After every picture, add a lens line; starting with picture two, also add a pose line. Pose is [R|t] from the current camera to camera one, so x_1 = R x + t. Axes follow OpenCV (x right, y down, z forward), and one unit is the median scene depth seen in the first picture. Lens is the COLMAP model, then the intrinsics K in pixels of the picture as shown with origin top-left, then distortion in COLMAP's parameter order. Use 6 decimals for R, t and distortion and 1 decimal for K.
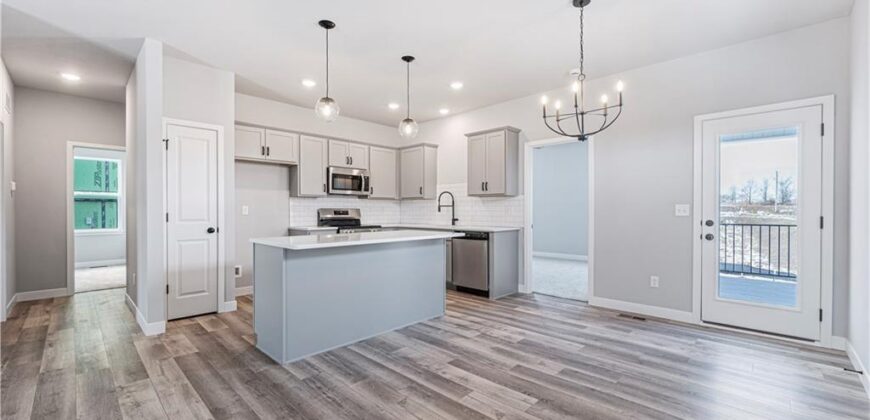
lens RADIAL K [[351.6, 0, 429.0], [0, 351.6, 215.9], [0, 0, 1]] dist [-0.000629, 0.000010]
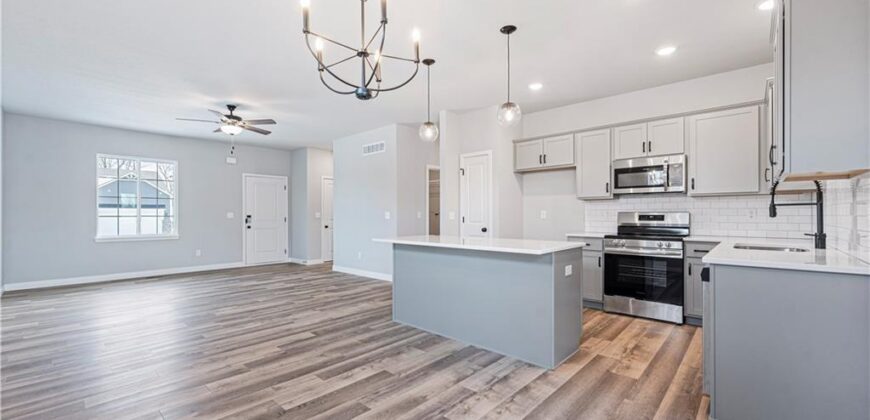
lens RADIAL K [[351.6, 0, 429.0], [0, 351.6, 215.9], [0, 0, 1]] dist [-0.000629, 0.000010]
pose [[0.026230, 0.002487, -0.999653, 0.541300], [-0.013674, 0.999904, 0.002129, -0.008722], [0.999562, 0.013613, 0.026261, 0.570614]]
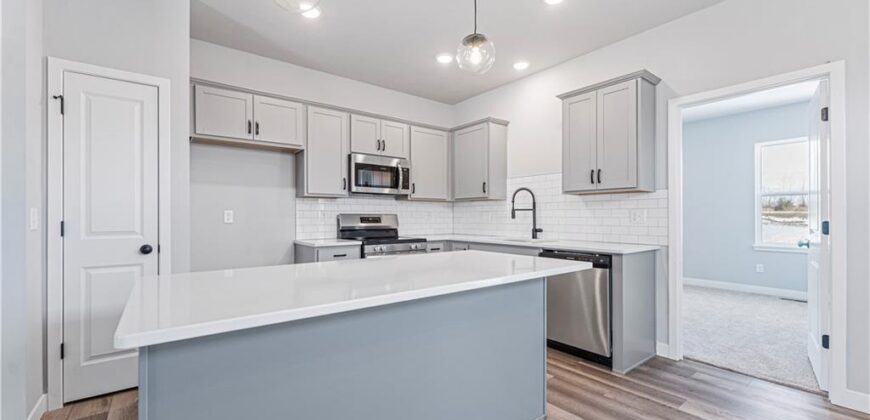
lens RADIAL K [[351.6, 0, 429.0], [0, 351.6, 215.9], [0, 0, 1]] dist [-0.000629, 0.000010]
pose [[0.990408, -0.001364, -0.138164, -0.039696], [-0.001218, 0.999826, -0.018601, -0.004691], [0.138165, 0.018590, 0.990235, 0.353073]]
